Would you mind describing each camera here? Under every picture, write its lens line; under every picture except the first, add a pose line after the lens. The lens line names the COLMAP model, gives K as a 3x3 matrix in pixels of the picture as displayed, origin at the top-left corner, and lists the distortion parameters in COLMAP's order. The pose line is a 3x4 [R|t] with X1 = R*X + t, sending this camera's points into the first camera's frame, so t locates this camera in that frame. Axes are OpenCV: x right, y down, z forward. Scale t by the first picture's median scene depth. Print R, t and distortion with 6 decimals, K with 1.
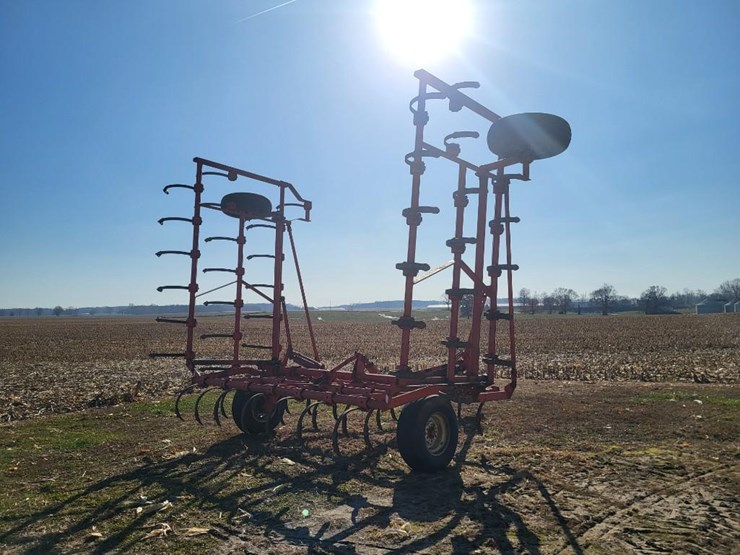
lens RADIAL K [[561.9, 0, 358.4], [0, 561.9, 269.2], [0, 0, 1]] dist [0.054796, -0.043125]
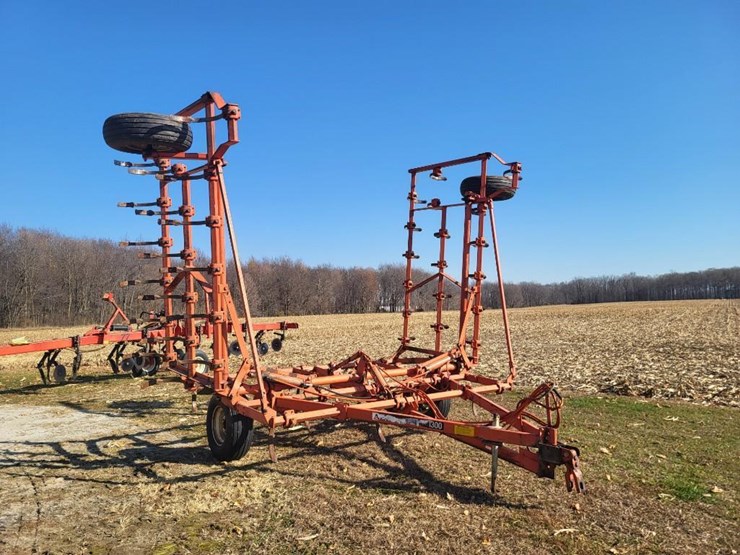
lens RADIAL K [[561.9, 0, 357.0], [0, 561.9, 262.9], [0, 0, 1]] dist [0.054796, -0.043125]
pose [[-0.175667, -0.057223, -0.982785, 1.035251], [0.098895, 0.992233, -0.075450, 0.080457], [0.979470, -0.110447, -0.168643, 1.302296]]
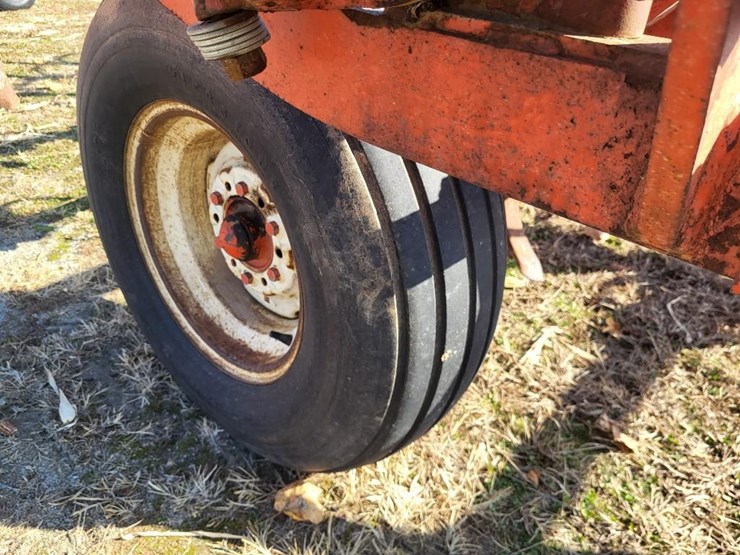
lens RADIAL K [[561.9, 0, 365.9], [0, 561.9, 275.2], [0, 0, 1]] dist [0.054796, -0.043125]
pose [[0.045674, 0.530835, -0.846244, 0.236862], [0.081057, 0.842365, 0.532776, 0.196628], [0.995662, -0.092928, -0.004553, 0.919848]]
